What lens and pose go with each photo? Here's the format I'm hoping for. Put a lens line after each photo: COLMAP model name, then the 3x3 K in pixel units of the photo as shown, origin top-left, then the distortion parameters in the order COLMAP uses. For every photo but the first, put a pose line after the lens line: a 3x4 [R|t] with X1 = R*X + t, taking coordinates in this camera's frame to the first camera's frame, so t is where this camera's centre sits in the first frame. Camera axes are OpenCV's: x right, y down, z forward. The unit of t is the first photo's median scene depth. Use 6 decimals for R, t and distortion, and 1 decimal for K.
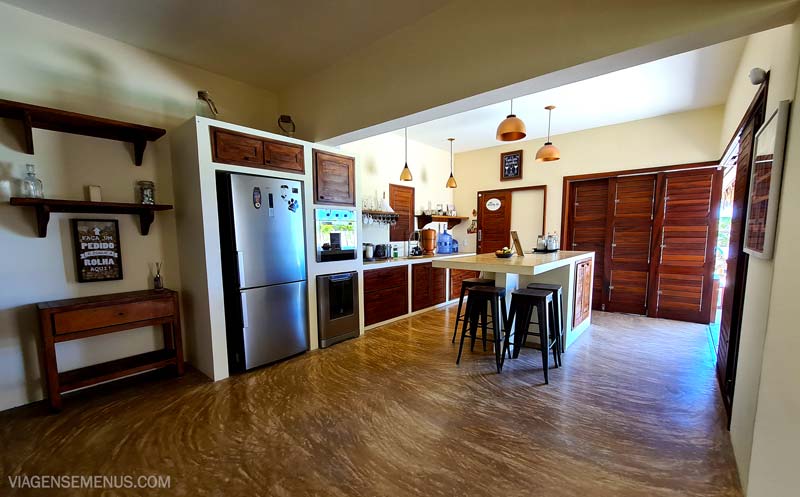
lens RADIAL K [[332.1, 0, 403.2], [0, 332.1, 270.8], [0, 0, 1]] dist [0.000730, -0.000200]
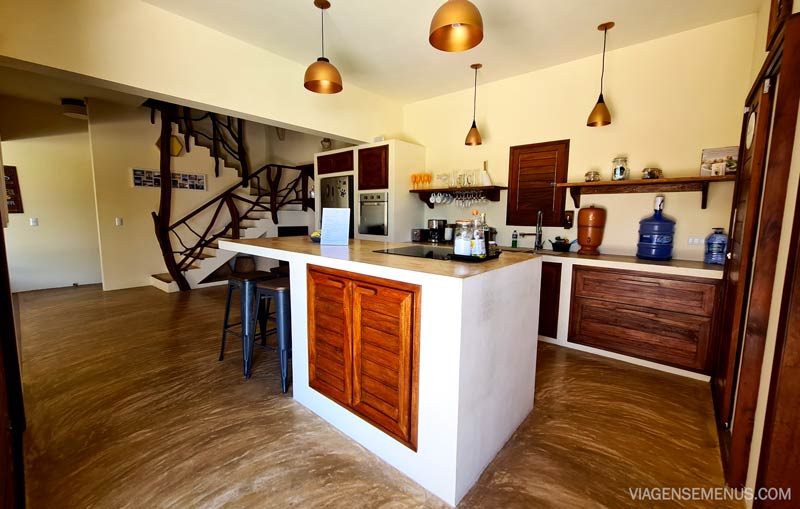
lens RADIAL K [[327.6, 0, 402.2], [0, 327.6, 252.2], [0, 0, 1]] dist [0.000917, 0.000020]
pose [[-0.011737, 0.126725, -0.991868, 1.077813], [-0.122929, 0.984230, 0.127204, -0.140909], [0.992346, 0.123422, 0.004026, 1.178177]]
